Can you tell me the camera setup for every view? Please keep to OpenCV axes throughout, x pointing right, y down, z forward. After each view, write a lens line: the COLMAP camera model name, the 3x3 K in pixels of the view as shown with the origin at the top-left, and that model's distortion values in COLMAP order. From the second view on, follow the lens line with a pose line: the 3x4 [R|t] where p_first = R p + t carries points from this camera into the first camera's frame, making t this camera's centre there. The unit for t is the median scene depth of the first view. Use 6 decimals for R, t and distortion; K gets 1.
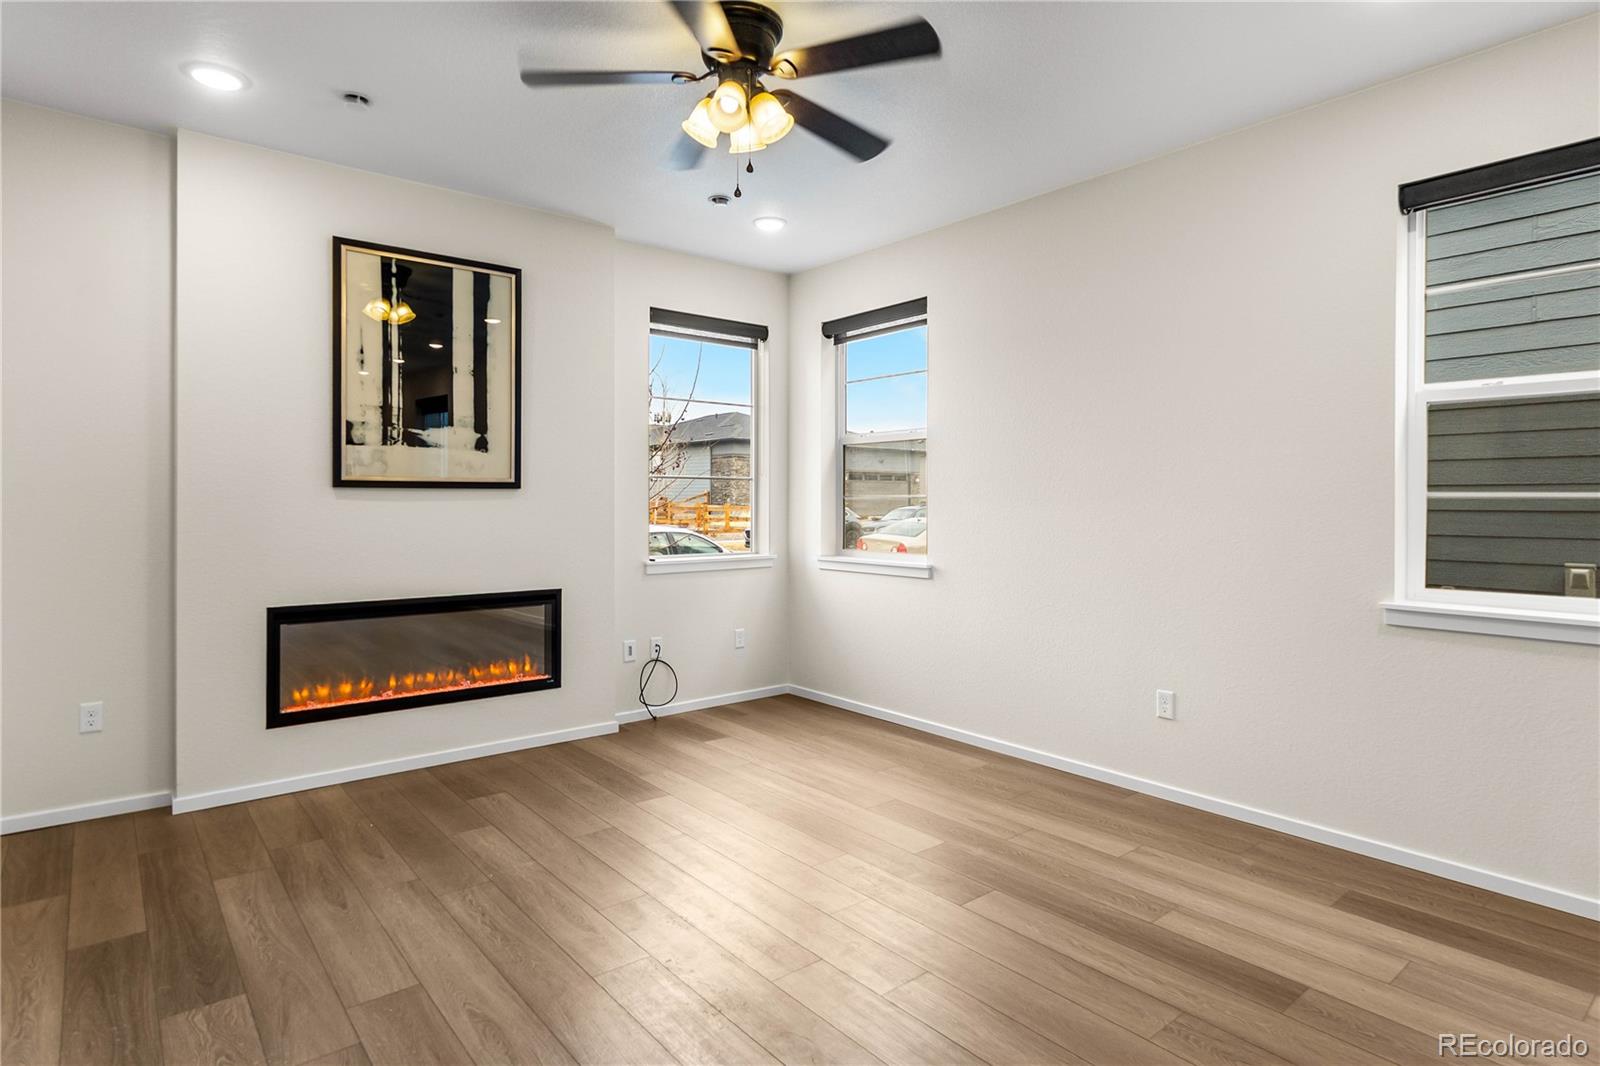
lens RADIAL K [[859.7, 0, 811.8], [0, 859.7, 515.0], [0, 0, 1]] dist [-0.004212, 0.000519]
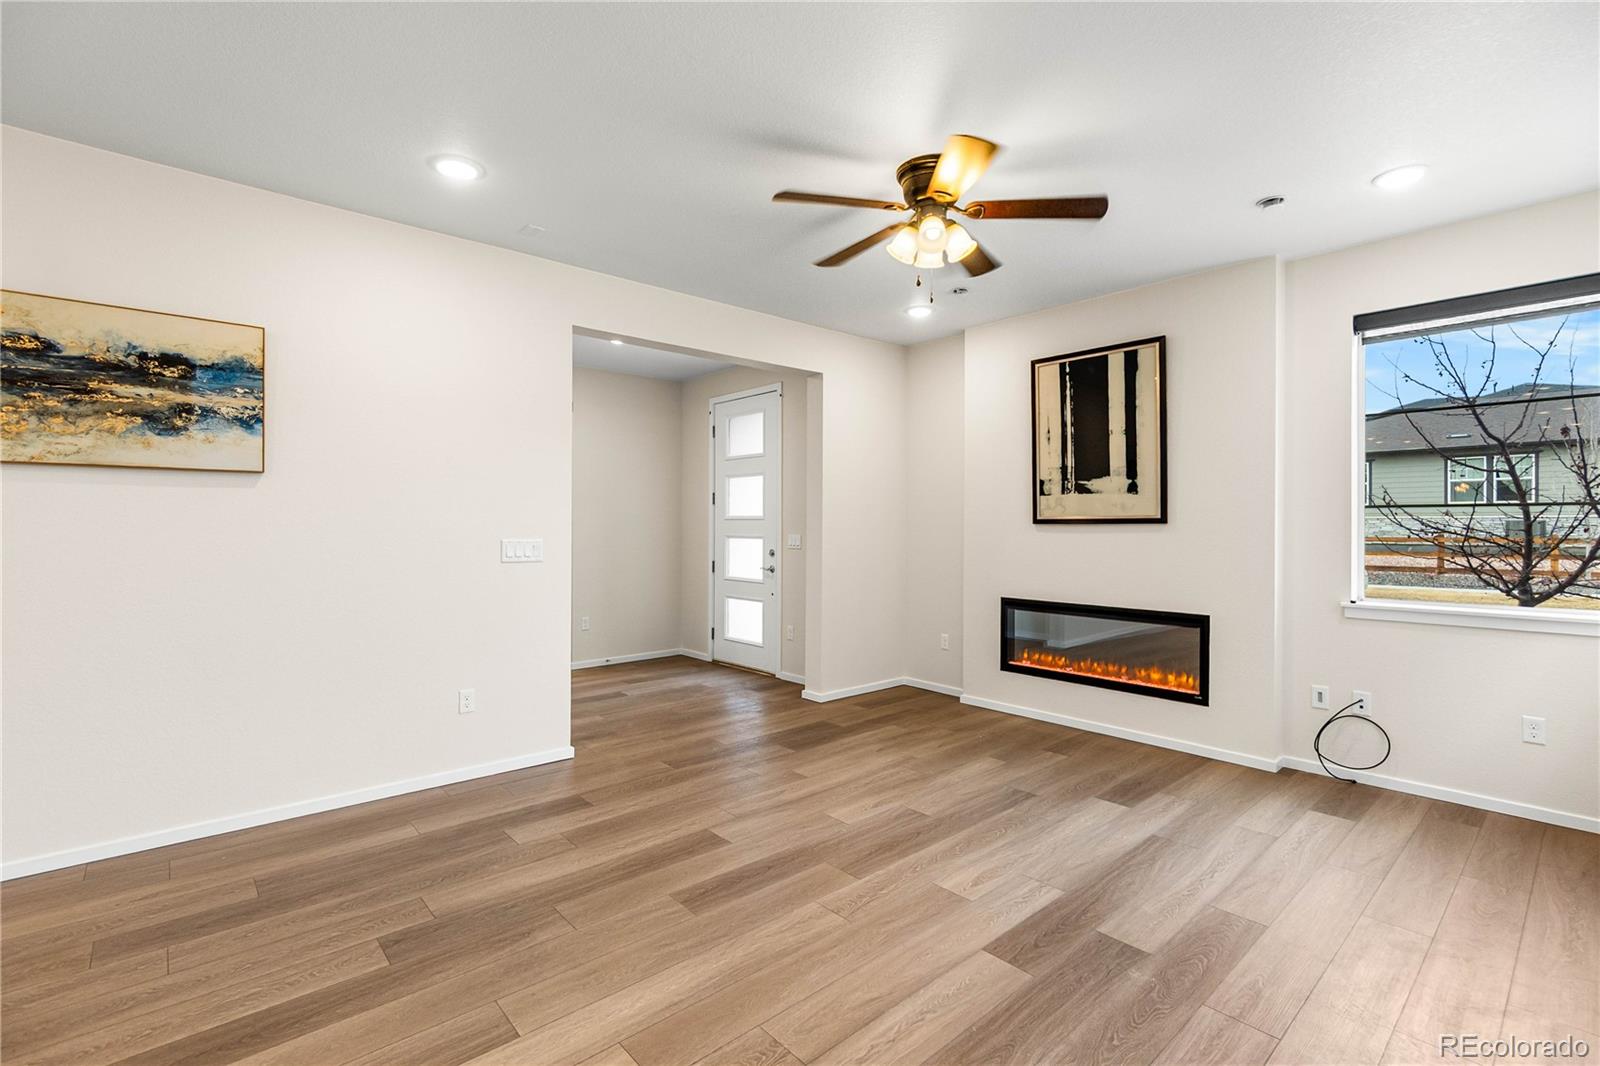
lens RADIAL K [[715.0, 0, 772.7], [0, 715.0, 523.8], [0, 0, 1]] dist [-0.003965, -0.000476]
pose [[0.004498, -0.007906, -0.999959, 0.687625], [-0.019952, 0.999769, -0.007995, -0.012859], [0.999791, 0.019987, 0.004339, 0.515106]]
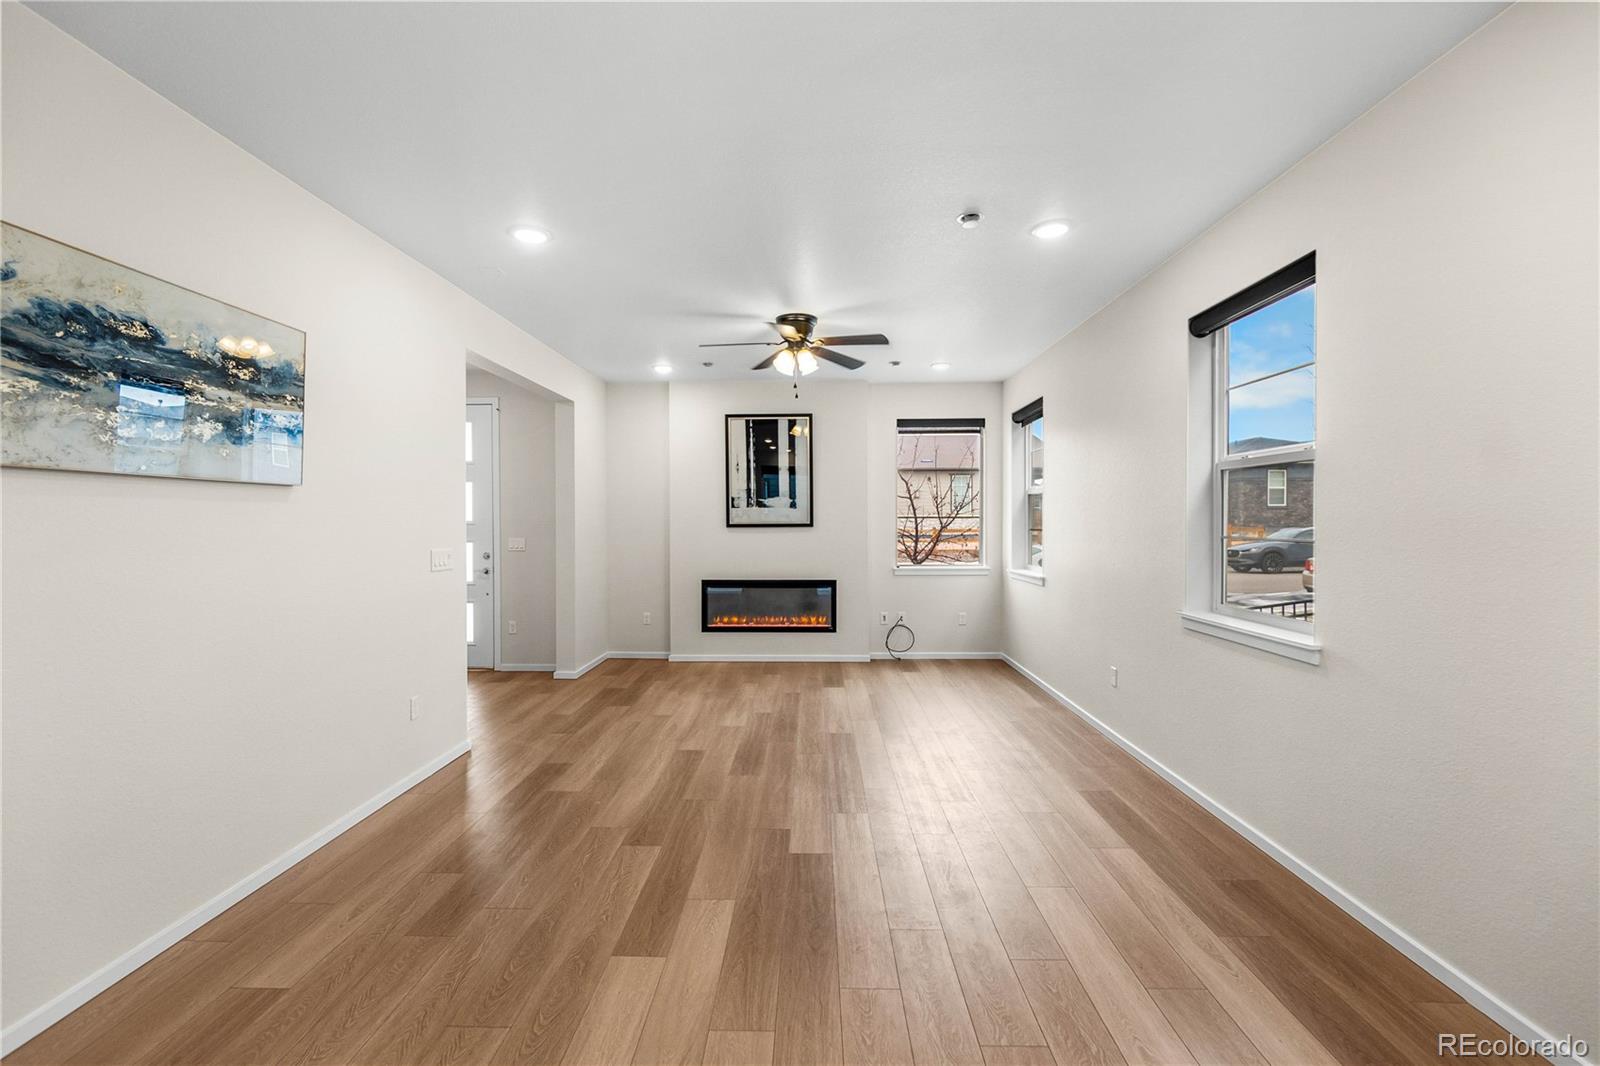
lens RADIAL K [[715.0, 0, 780.4], [0, 715.0, 528.8], [0, 0, 1]] dist [-0.003965, -0.000476]
pose [[0.738148, -0.001369, -0.674637, 0.762214], [-0.003848, 0.999973, -0.006240, -0.017463], [0.674627, 0.007202, 0.738123, -0.257033]]
